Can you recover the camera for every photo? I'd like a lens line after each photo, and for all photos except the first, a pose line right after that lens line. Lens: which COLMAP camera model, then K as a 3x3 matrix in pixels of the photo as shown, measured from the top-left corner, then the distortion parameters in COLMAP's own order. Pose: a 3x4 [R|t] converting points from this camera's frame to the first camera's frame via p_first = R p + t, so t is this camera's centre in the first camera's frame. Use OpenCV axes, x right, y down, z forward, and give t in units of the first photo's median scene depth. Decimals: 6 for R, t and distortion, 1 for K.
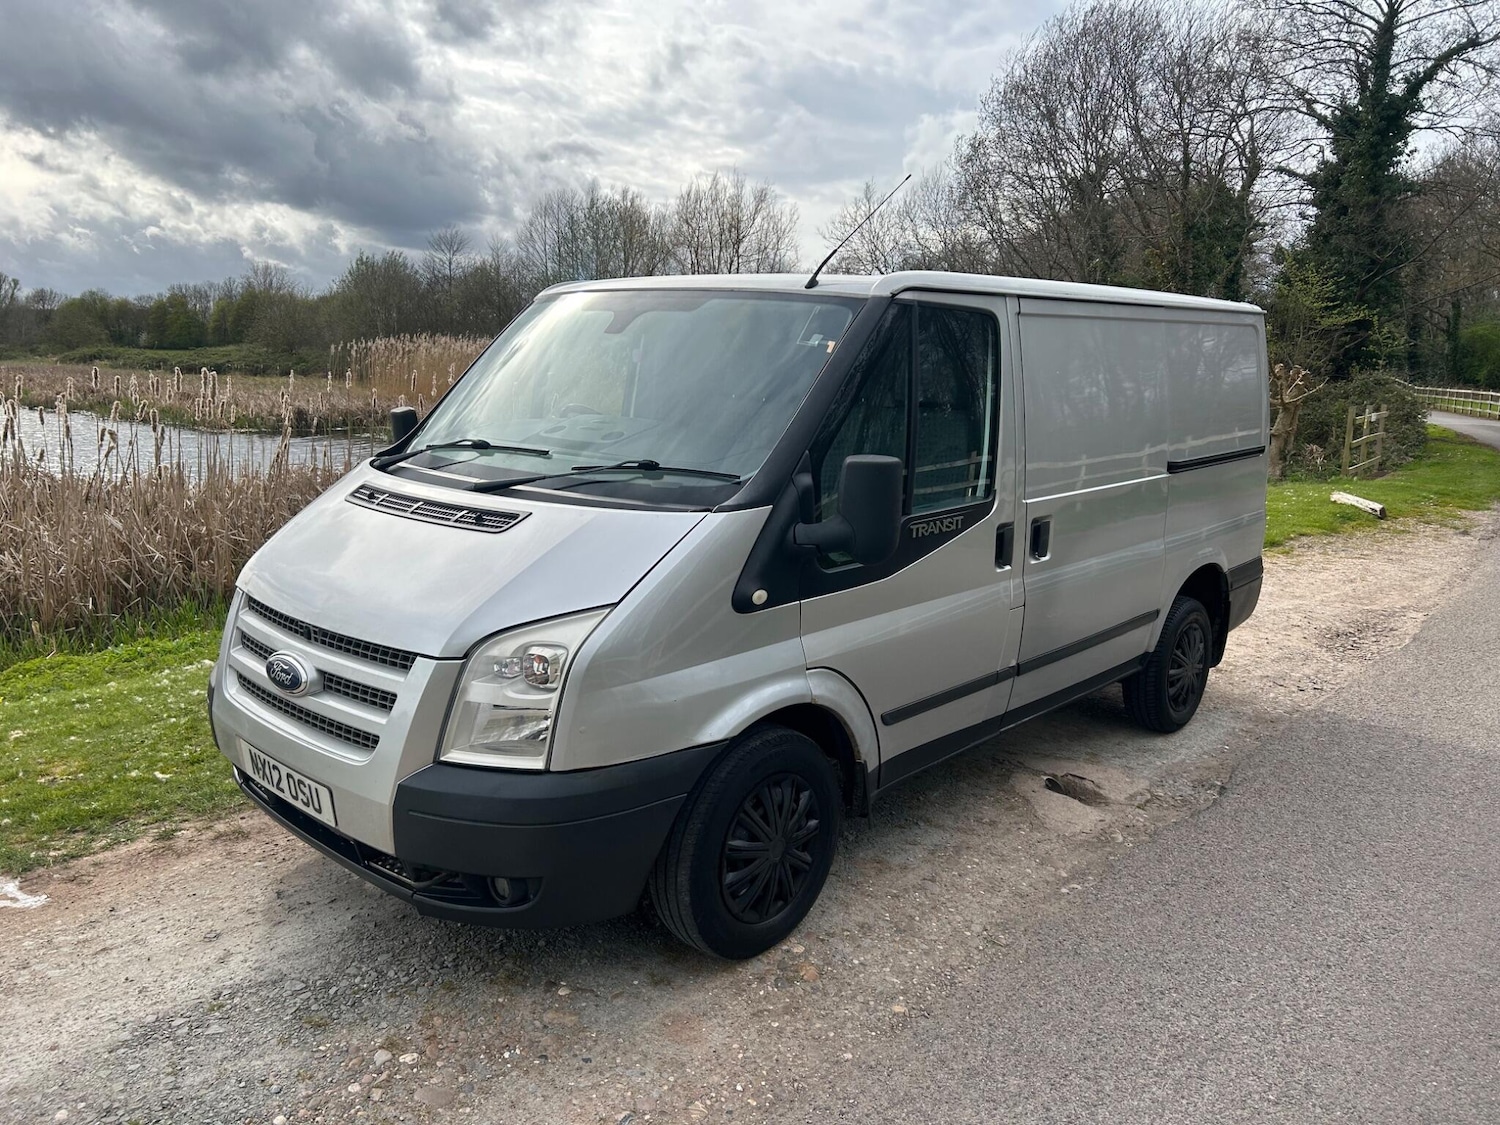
lens RADIAL K [[1140.7, 0, 723.1], [0, 1140.7, 562.6], [0, 0, 1]] dist [0.047532, -0.000705]
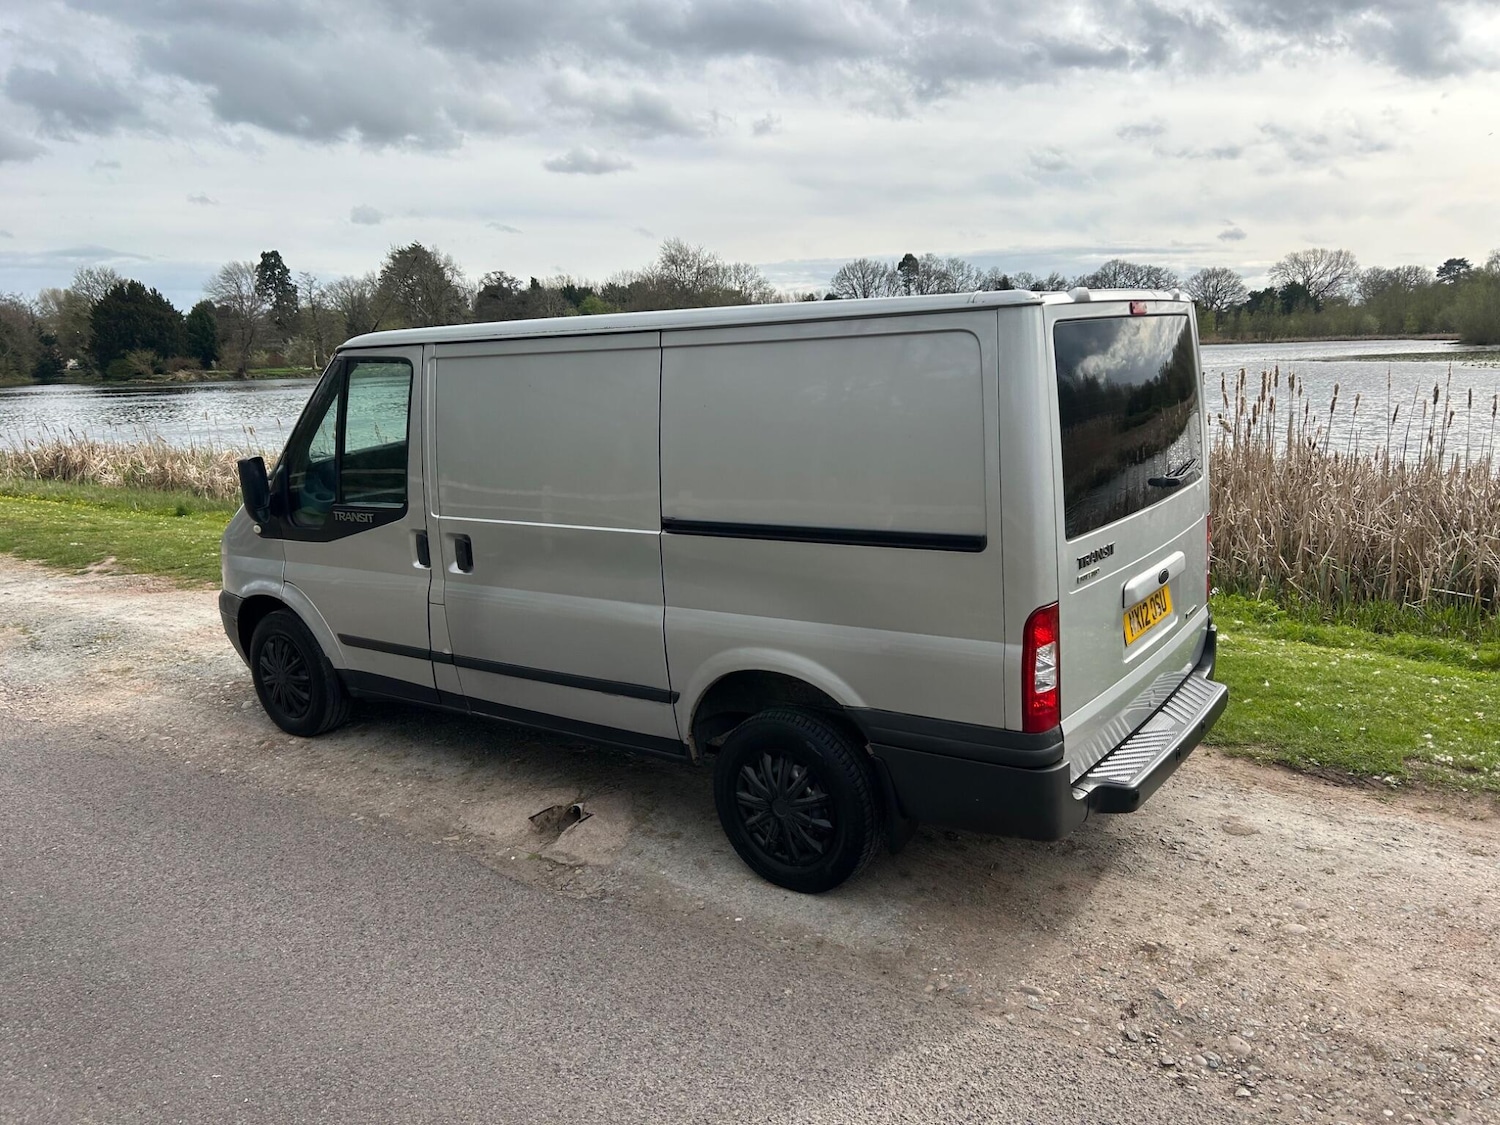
lens RADIAL K [[1141.8, 0, 775.3], [0, 1141.8, 573.2], [0, 0, 1]] dist [0.055214, -0.066955]
pose [[0.126032, 0.175598, -0.976361, 1.473138], [-0.137042, 0.977855, 0.158177, -0.231015], [0.982515, 0.113867, 0.147305, 1.173027]]
